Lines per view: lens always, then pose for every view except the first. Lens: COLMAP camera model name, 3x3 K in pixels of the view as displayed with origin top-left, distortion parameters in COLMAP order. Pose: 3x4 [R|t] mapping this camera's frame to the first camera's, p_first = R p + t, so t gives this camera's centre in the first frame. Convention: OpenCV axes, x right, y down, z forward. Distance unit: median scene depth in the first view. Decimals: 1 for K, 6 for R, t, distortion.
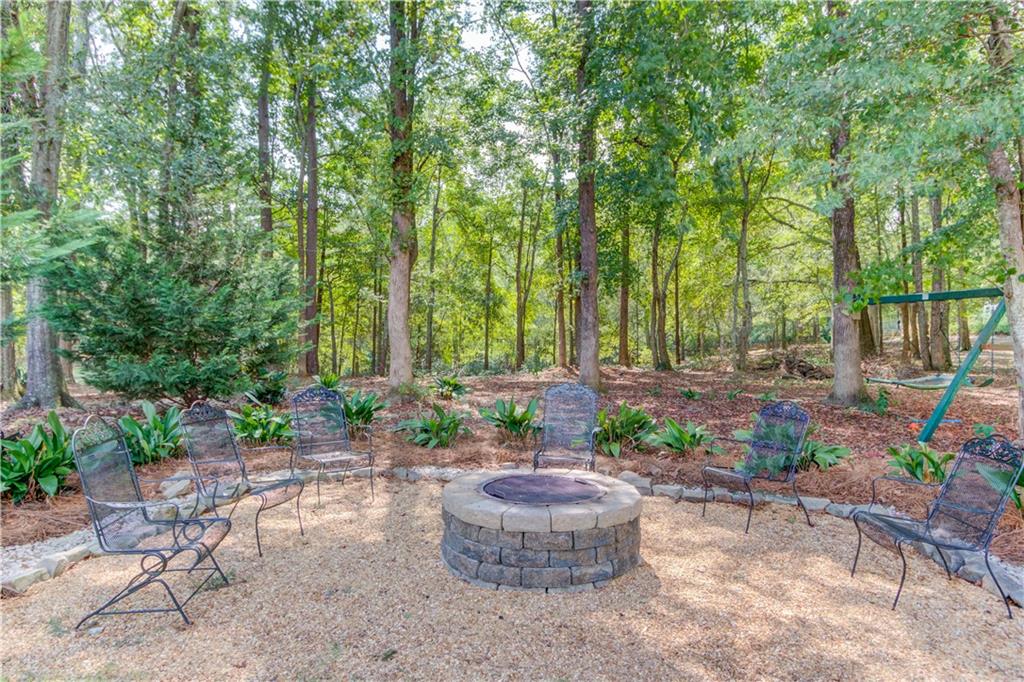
lens RADIAL K [[648.4, 0, 509.1], [0, 648.4, 342.2], [0, 0, 1]] dist [-0.000193, 0.000367]
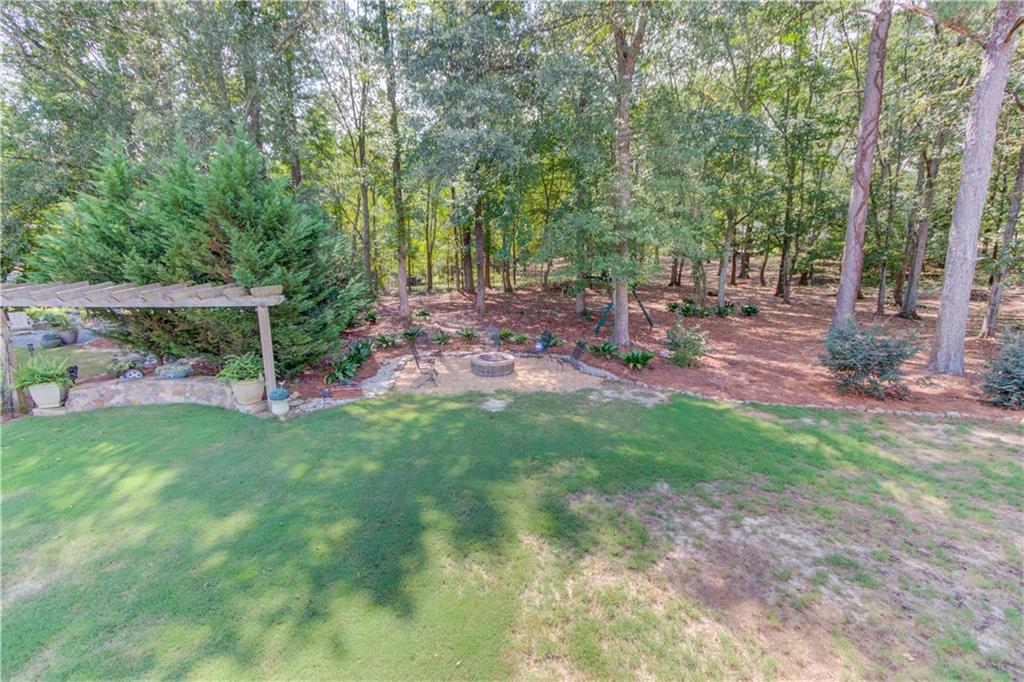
lens RADIAL K [[485.7, 0, 513.5], [0, 485.7, 338.4], [0, 0, 1]] dist [0.002761, 0.000433]
pose [[0.965962, -0.051701, 0.253464, -0.379402], [-0.001402, 0.978763, 0.204988, -0.343584], [-0.258679, -0.198366, 0.945376, -1.275439]]
